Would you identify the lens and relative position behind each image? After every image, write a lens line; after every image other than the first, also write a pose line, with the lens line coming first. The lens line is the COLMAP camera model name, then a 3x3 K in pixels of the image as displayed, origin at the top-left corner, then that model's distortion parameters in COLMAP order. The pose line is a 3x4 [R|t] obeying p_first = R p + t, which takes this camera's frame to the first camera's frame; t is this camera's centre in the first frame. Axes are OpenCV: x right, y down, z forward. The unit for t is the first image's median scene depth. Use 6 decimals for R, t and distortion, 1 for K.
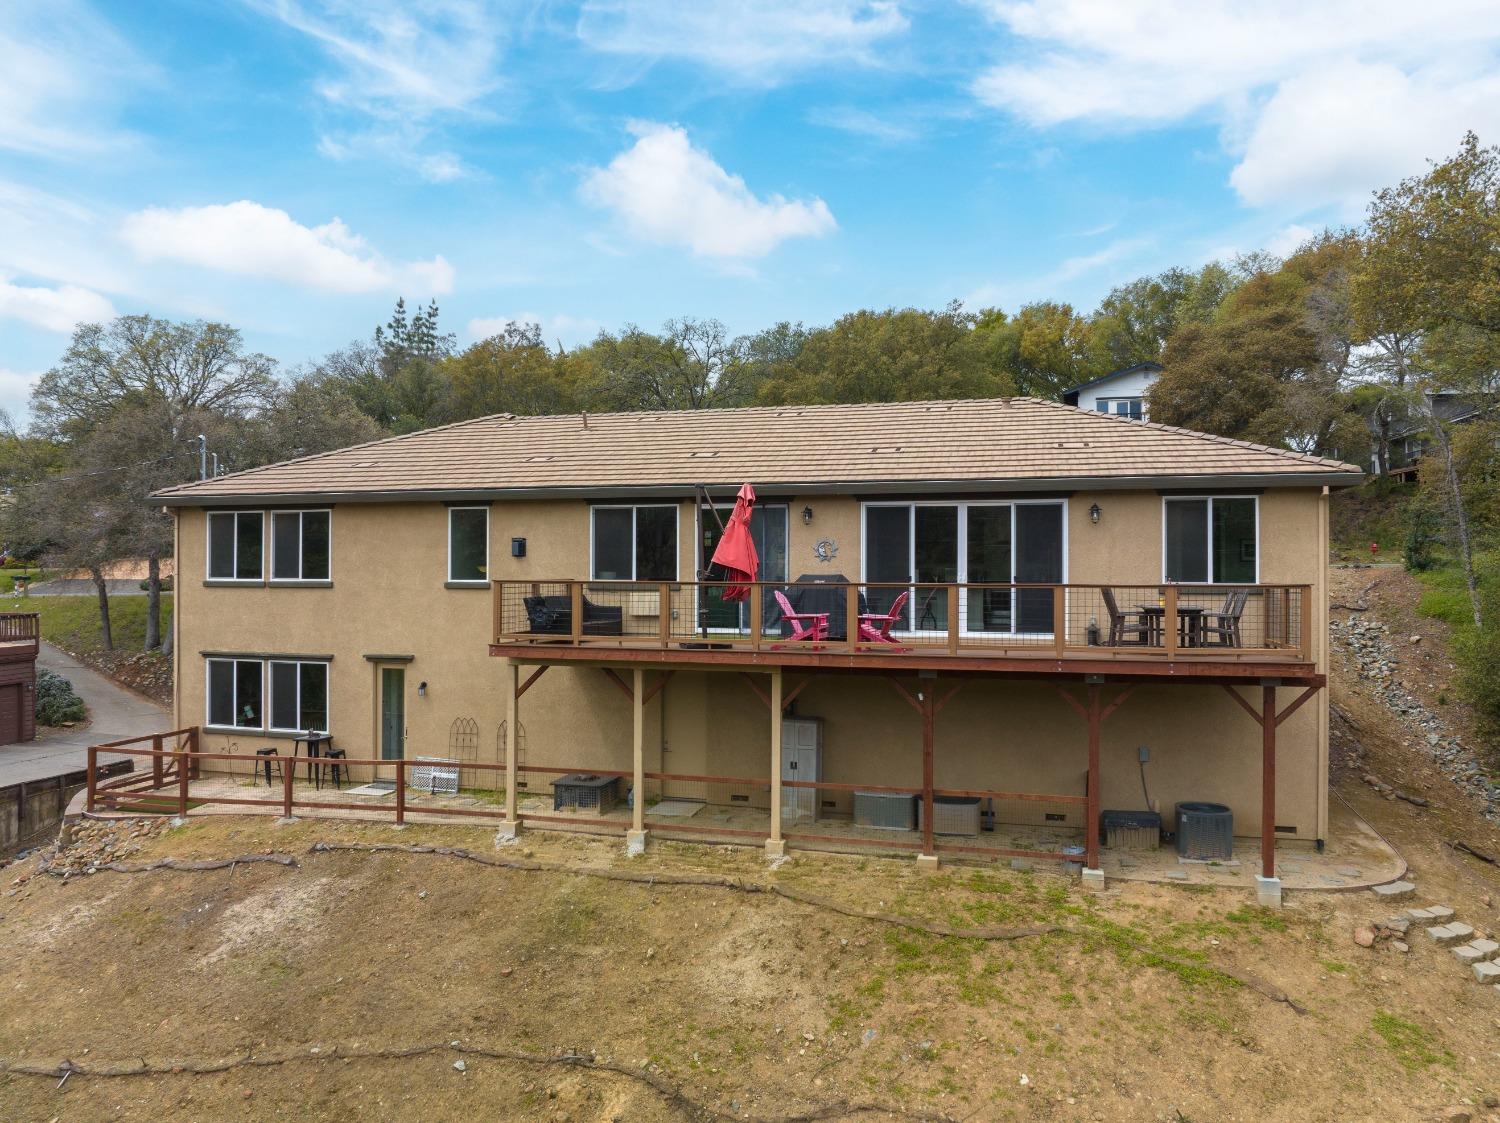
lens RADIAL K [[1055.2, 0, 750.0], [0, 1055.2, 561.5], [0, 0, 1]] dist [0.000285, -0.072703]
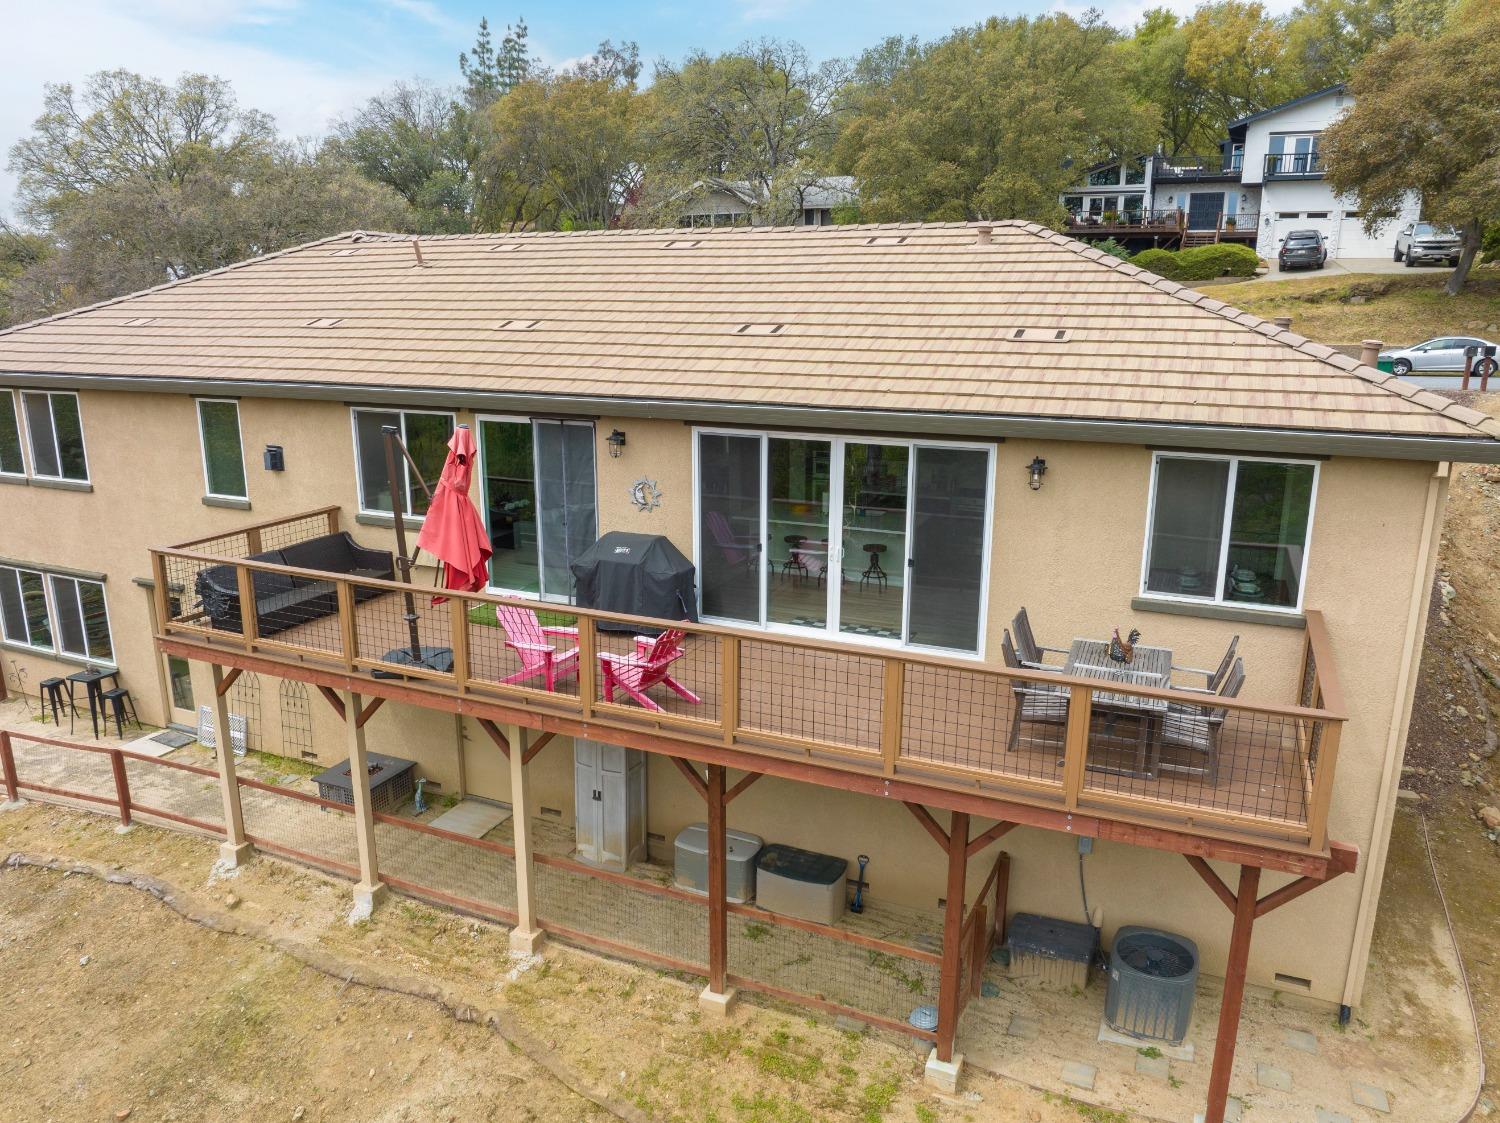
lens RADIAL K [[1056.6, 0, 750.0], [0, 1056.6, 561.5], [0, 0, 1]] dist [-0.032299, 0.000401]
pose [[0.988000, 0.037997, -0.149710, 0.210065], [0.001007, 0.967664, 0.252241, -0.121732], [0.154453, -0.249365, 0.956013, 0.314117]]
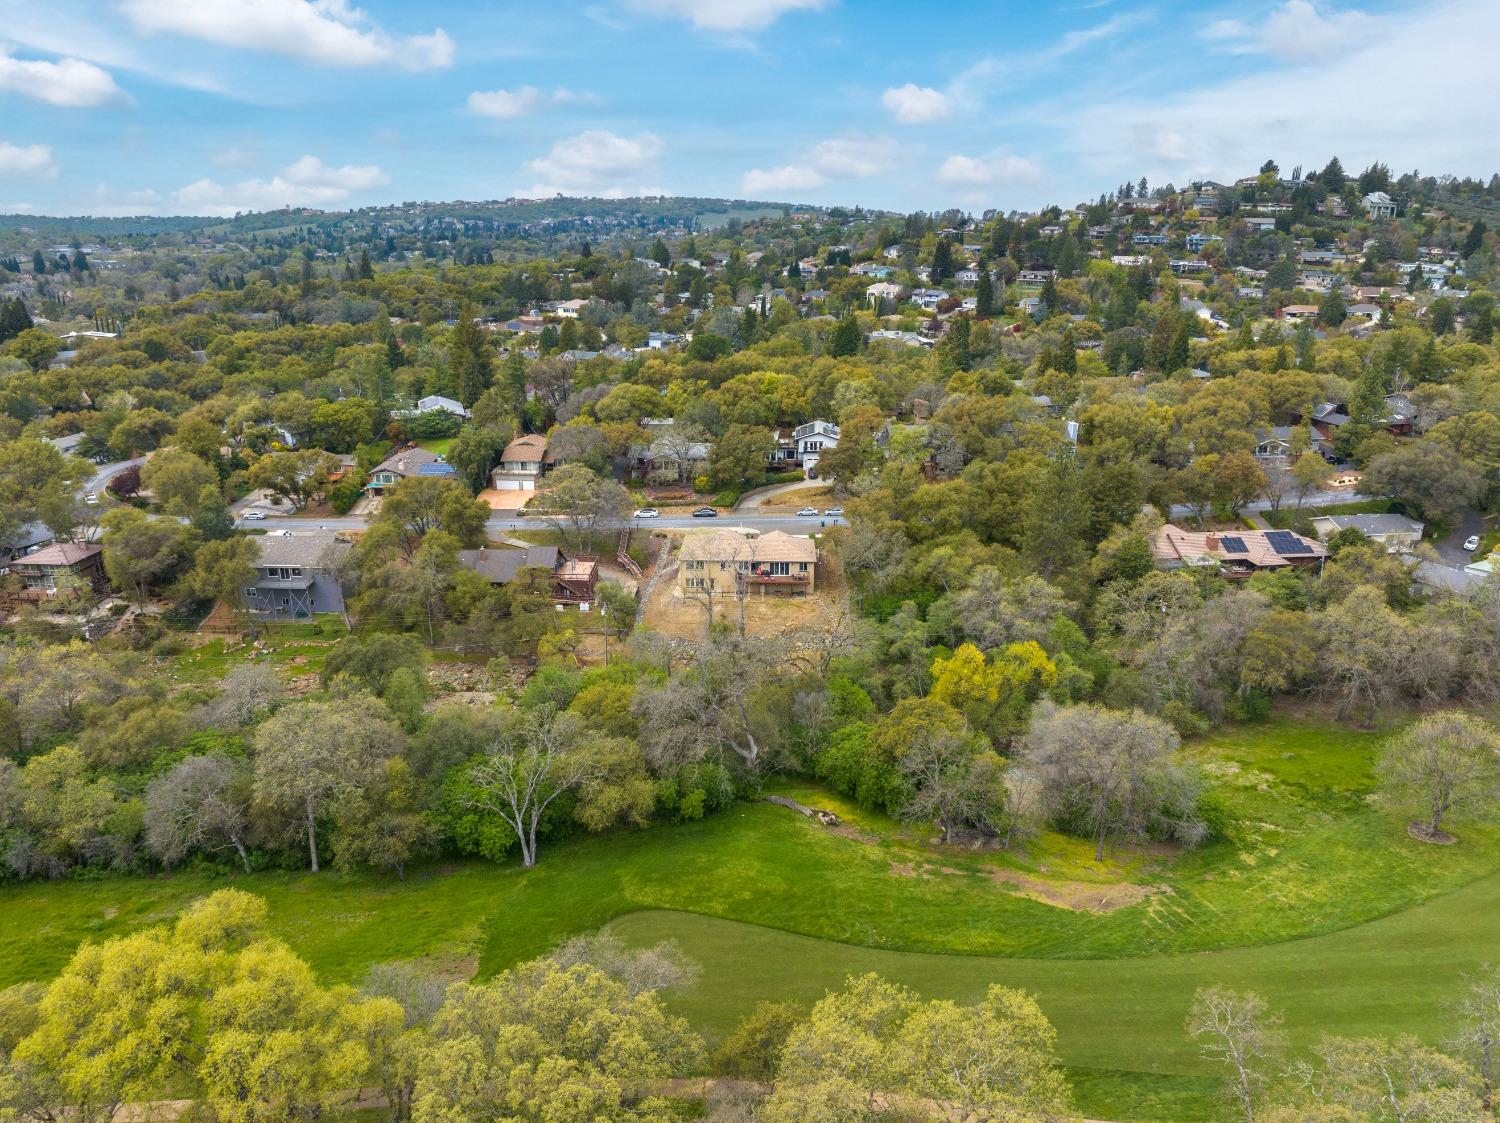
lens RADIAL K [[1056.6, 0, 750.0], [0, 1056.6, 561.5], [0, 0, 1]] dist [-0.032299, 0.000401]
pose [[0.973124, -0.066486, 0.220476, -1.890605], [-0.003699, 0.952778, 0.303646, -2.584008], [-0.230253, -0.296301, 0.926925, -6.811212]]
